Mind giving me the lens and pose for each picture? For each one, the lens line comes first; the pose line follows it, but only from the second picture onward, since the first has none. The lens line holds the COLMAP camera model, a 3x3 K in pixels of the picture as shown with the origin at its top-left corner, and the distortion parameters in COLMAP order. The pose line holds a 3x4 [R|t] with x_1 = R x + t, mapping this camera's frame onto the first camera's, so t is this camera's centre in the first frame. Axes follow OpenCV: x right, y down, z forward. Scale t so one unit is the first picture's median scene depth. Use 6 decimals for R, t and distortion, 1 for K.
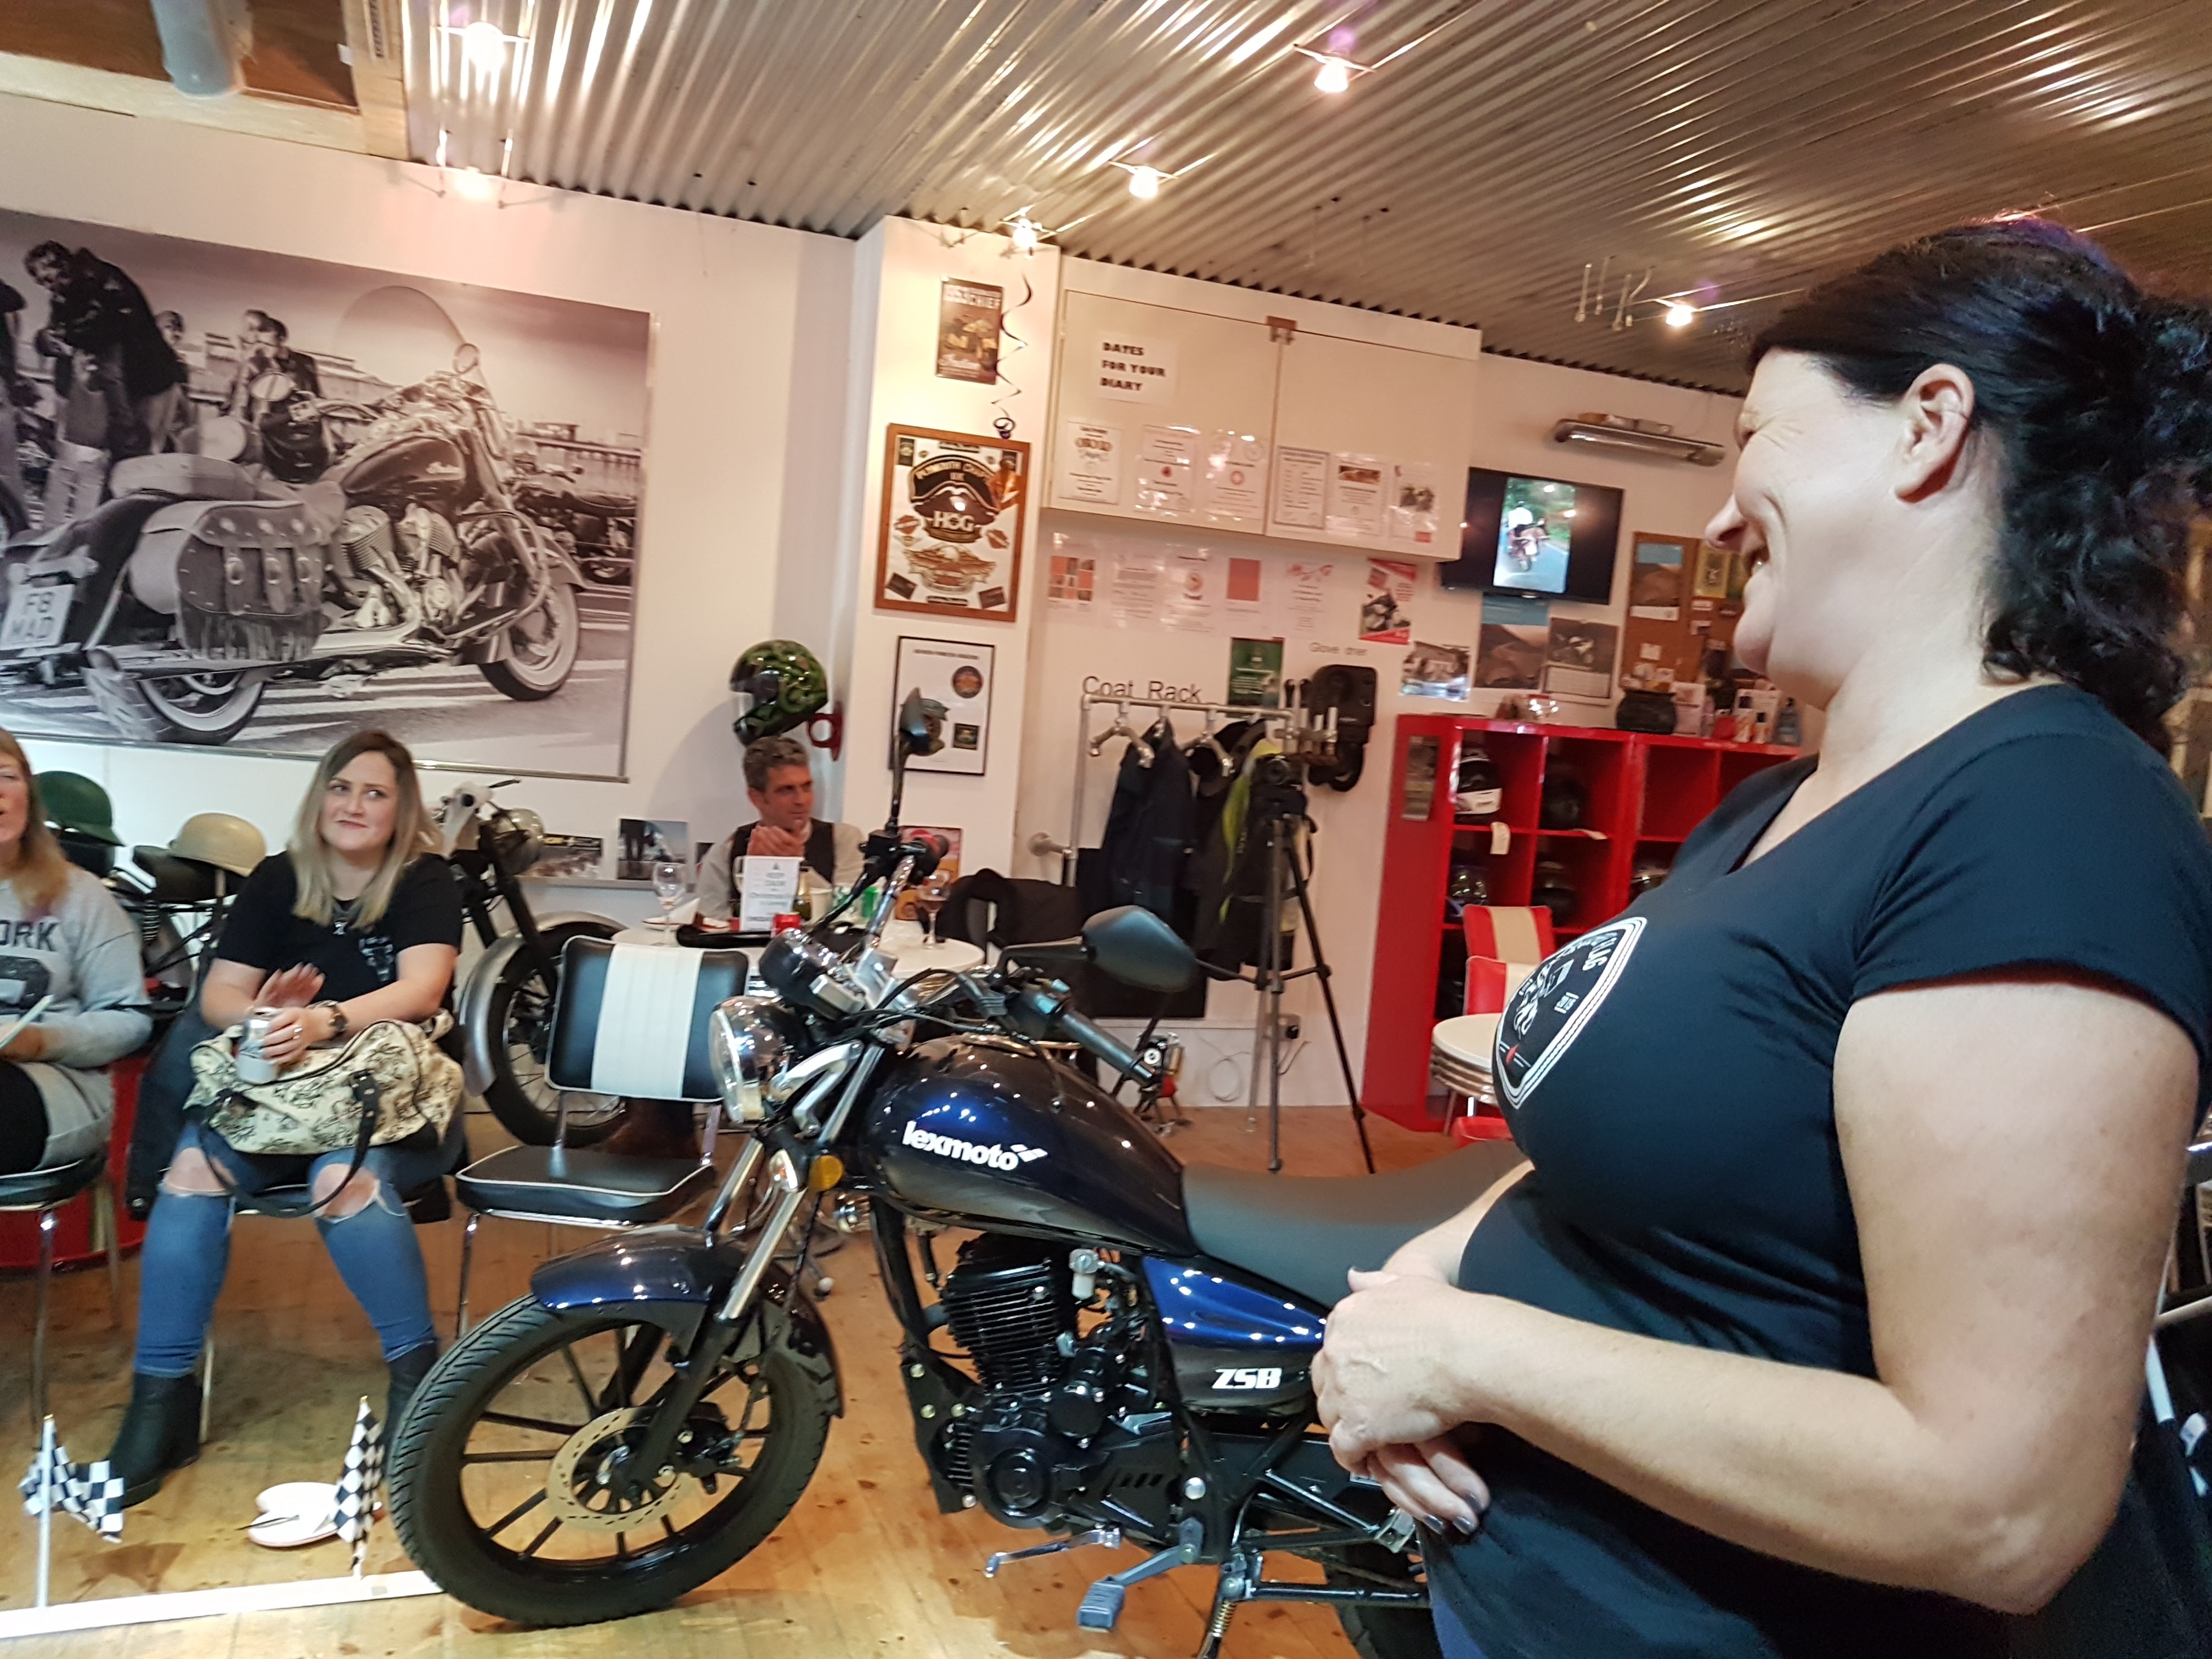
lens RADIAL K [[1765.8, 0, 1175.7], [0, 1765.8, 792.1], [0, 0, 1]] dist [-0.007293, -0.009998]
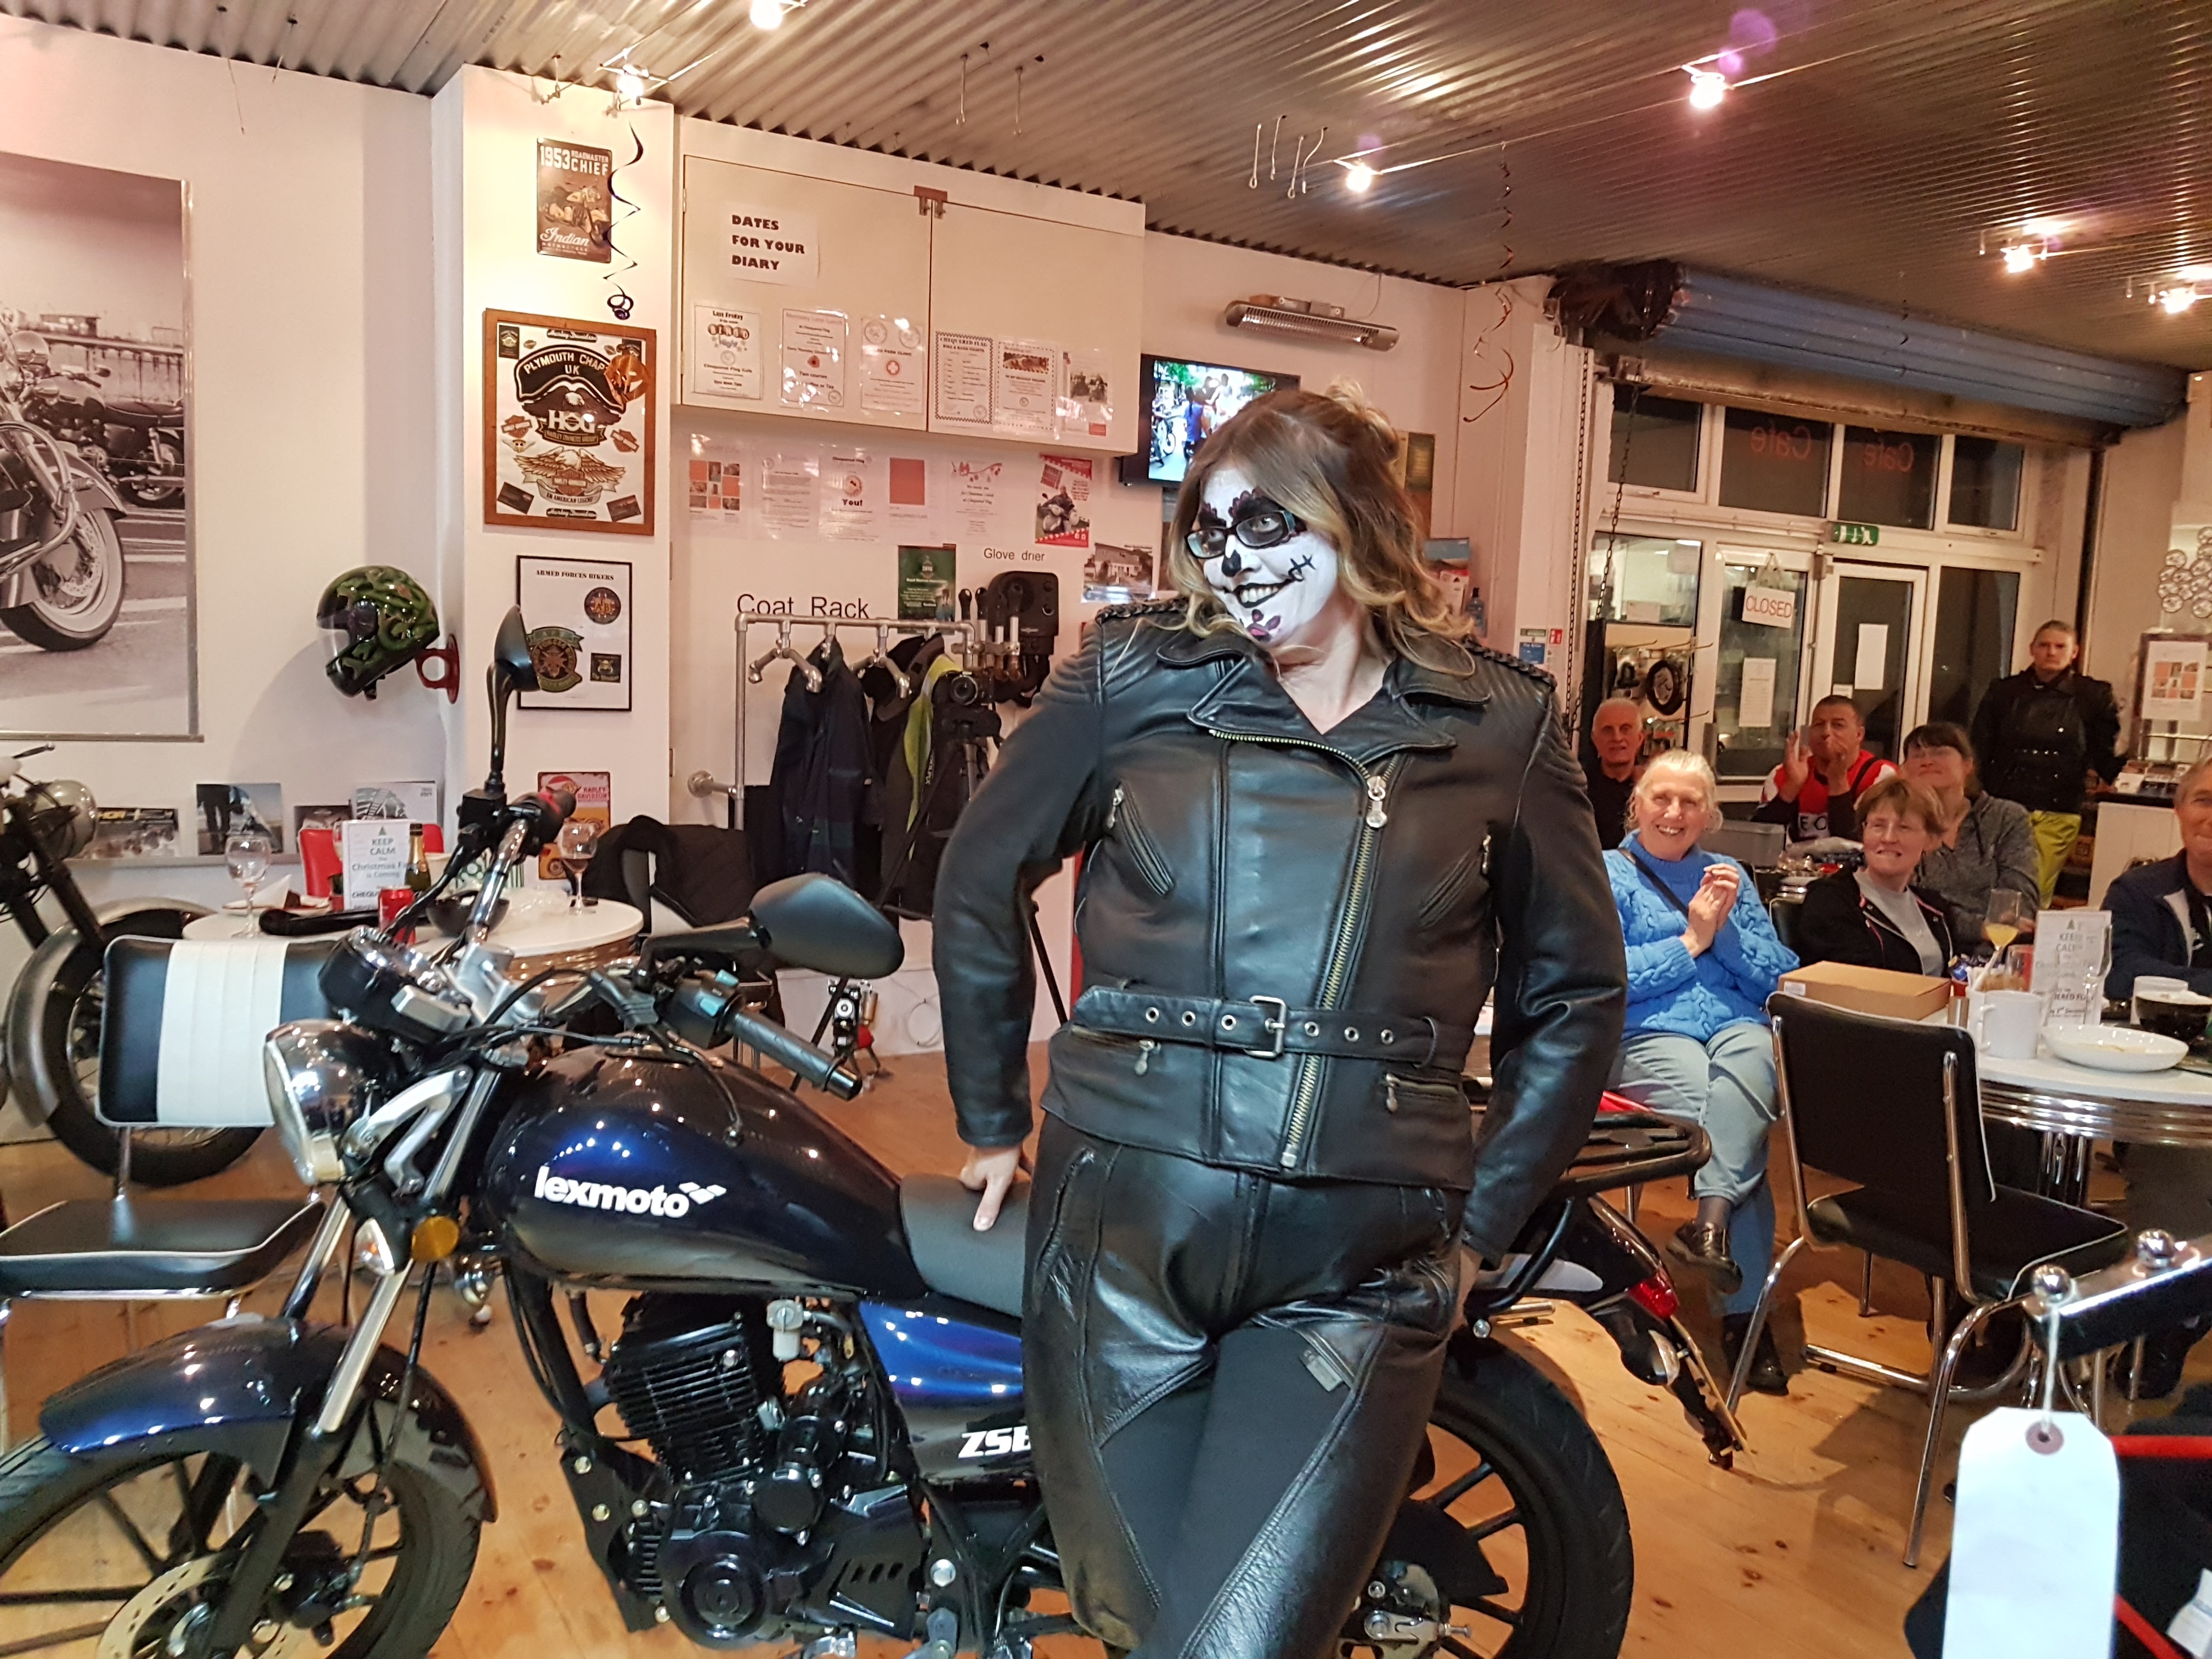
lens RADIAL K [[1737.7, 0, 1156.7], [0, 1737.7, 882.5], [0, 0, 1]] dist [-0.011526, -0.019672]
pose [[0.983012, -0.069253, 0.169973, -0.002451], [0.051873, 0.993155, 0.104651, -0.001014], [-0.176057, -0.094056, 0.979876, 0.086178]]
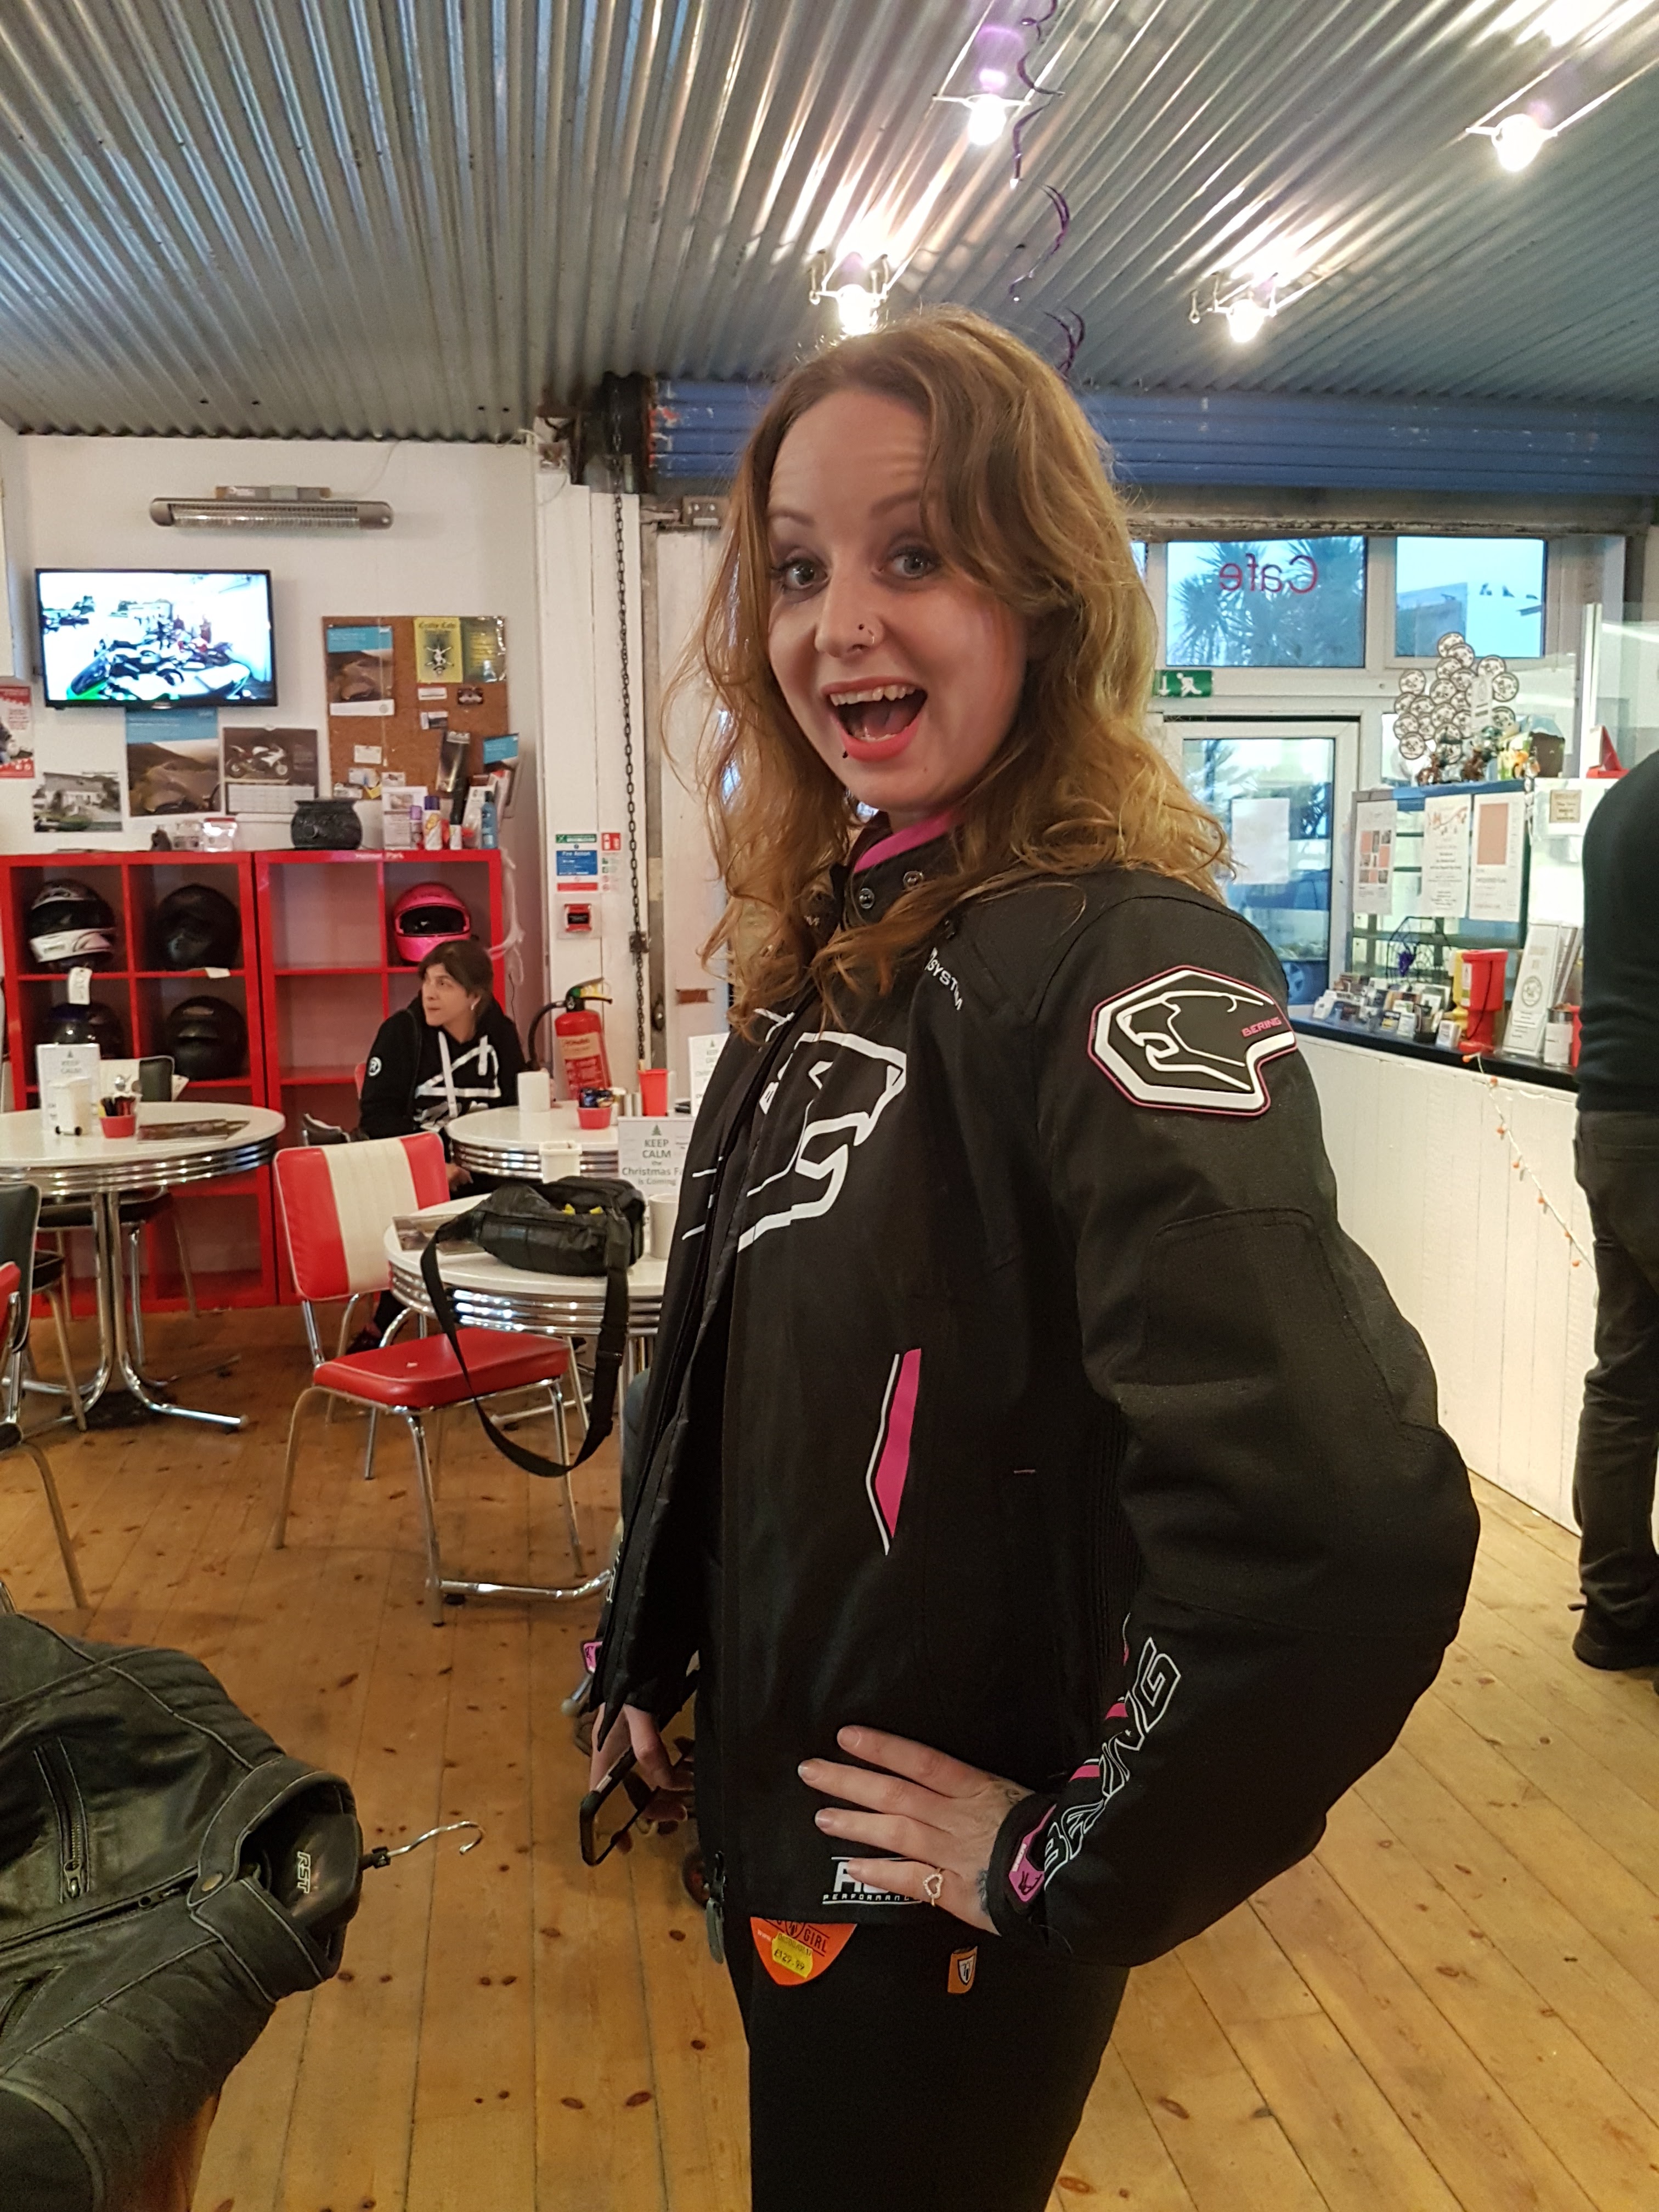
lens RADIAL K [[1757.6, 0, 830.7], [0, 1757.6, 1141.7], [0, 0, 1]] dist [-0.025586, 0.010496]
pose [[0.970138, -0.055599, -0.236093, 0.889497], [0.078997, 0.992729, 0.090824, 0.063518], [0.229327, -0.106762, 0.967477, 0.263761]]
